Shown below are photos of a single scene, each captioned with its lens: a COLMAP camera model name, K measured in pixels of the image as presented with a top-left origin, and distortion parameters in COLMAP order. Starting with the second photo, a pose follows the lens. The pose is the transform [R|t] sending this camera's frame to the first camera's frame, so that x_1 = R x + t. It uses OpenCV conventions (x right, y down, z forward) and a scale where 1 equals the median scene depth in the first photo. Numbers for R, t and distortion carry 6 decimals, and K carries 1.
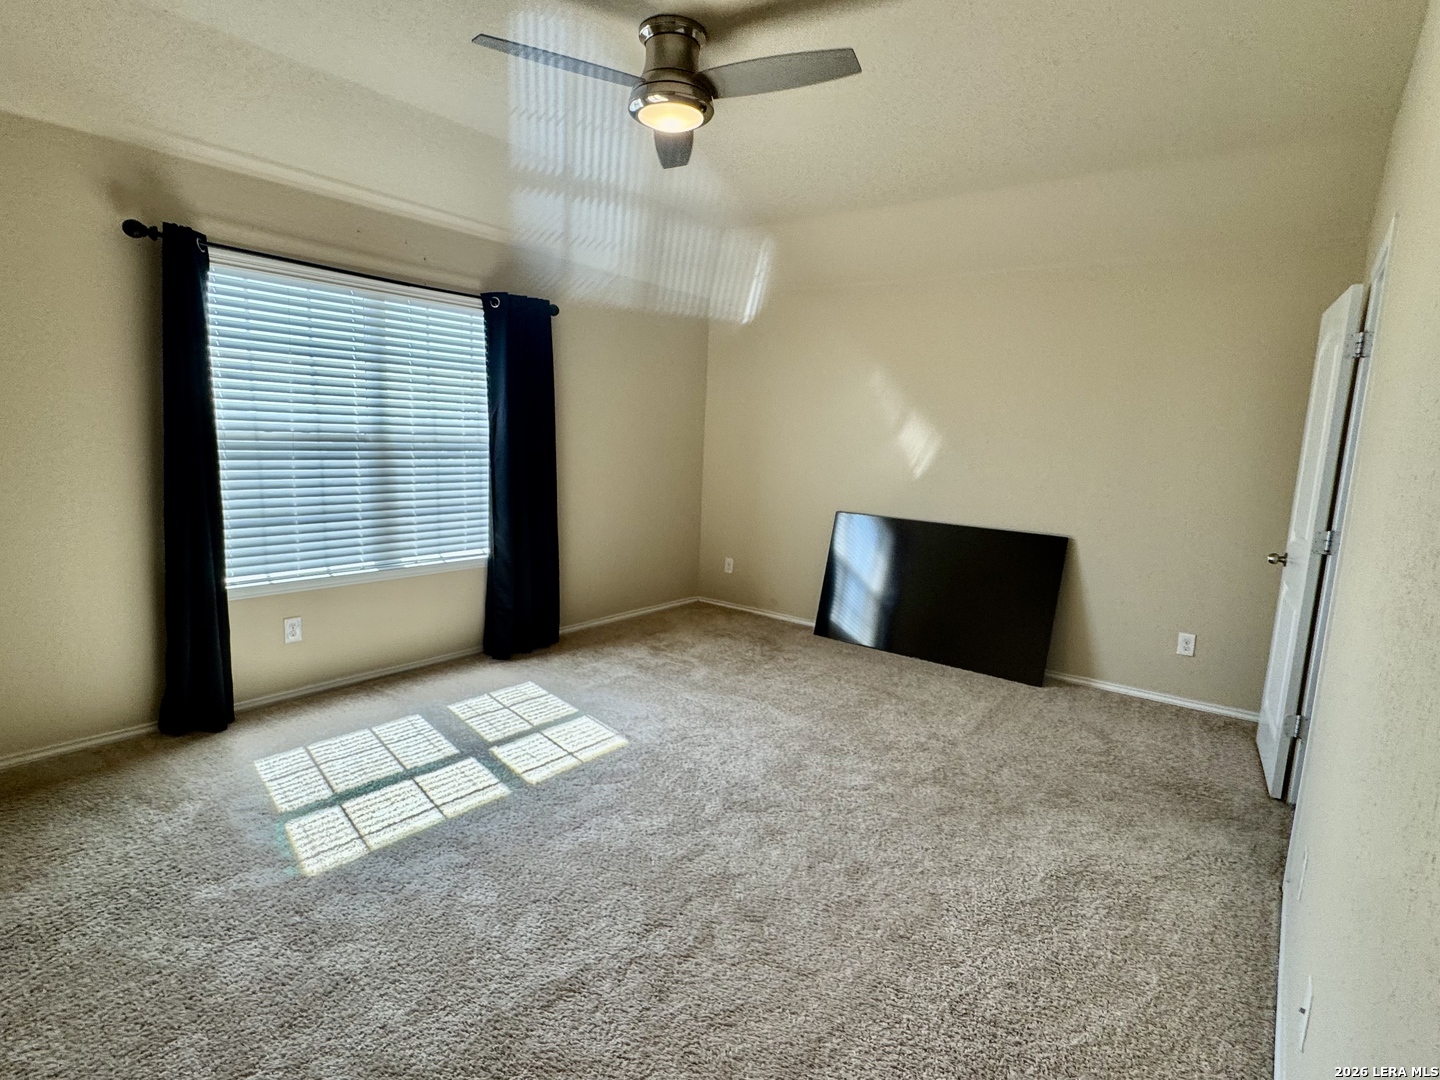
lens RADIAL K [[750.9, 0, 720.0], [0, 750.9, 540.0], [0, 0, 1]] dist [0.001214, 0.000643]
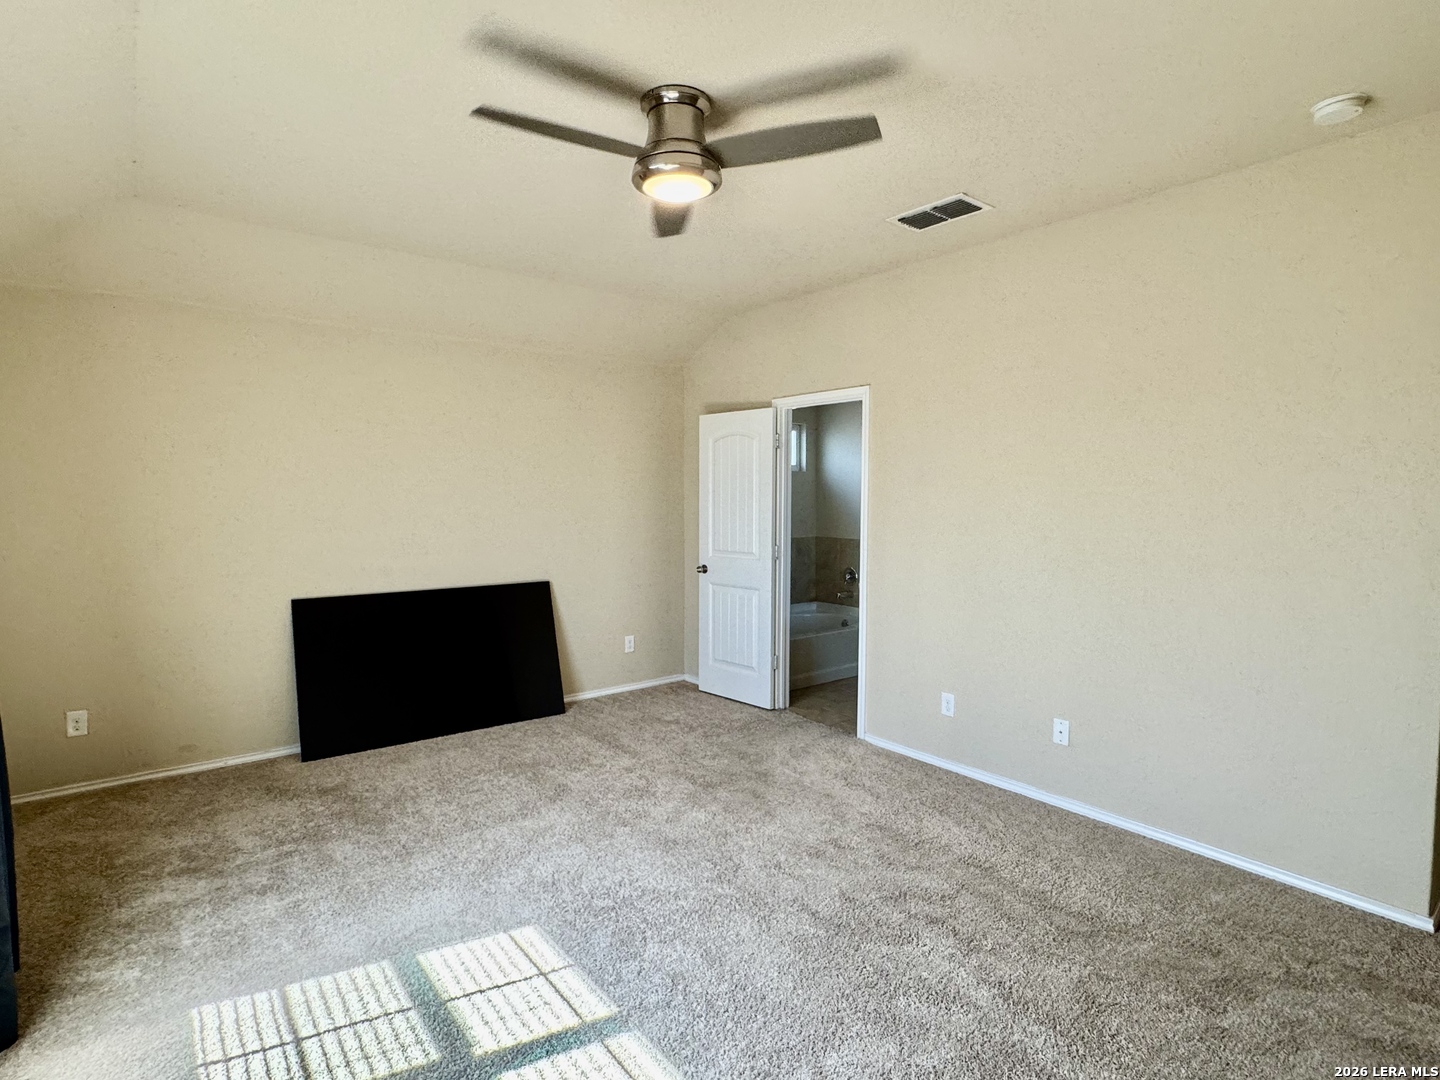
lens RADIAL K [[747.4, 0, 721.3], [0, 747.4, 582.8], [0, 0, 1]] dist [-0.003082, -0.000027]
pose [[0.238391, -0.153565, 0.958951, -0.620872], [0.145021, 0.981977, 0.121201, -0.109758], [-0.960281, 0.110174, 0.256365, 0.493303]]
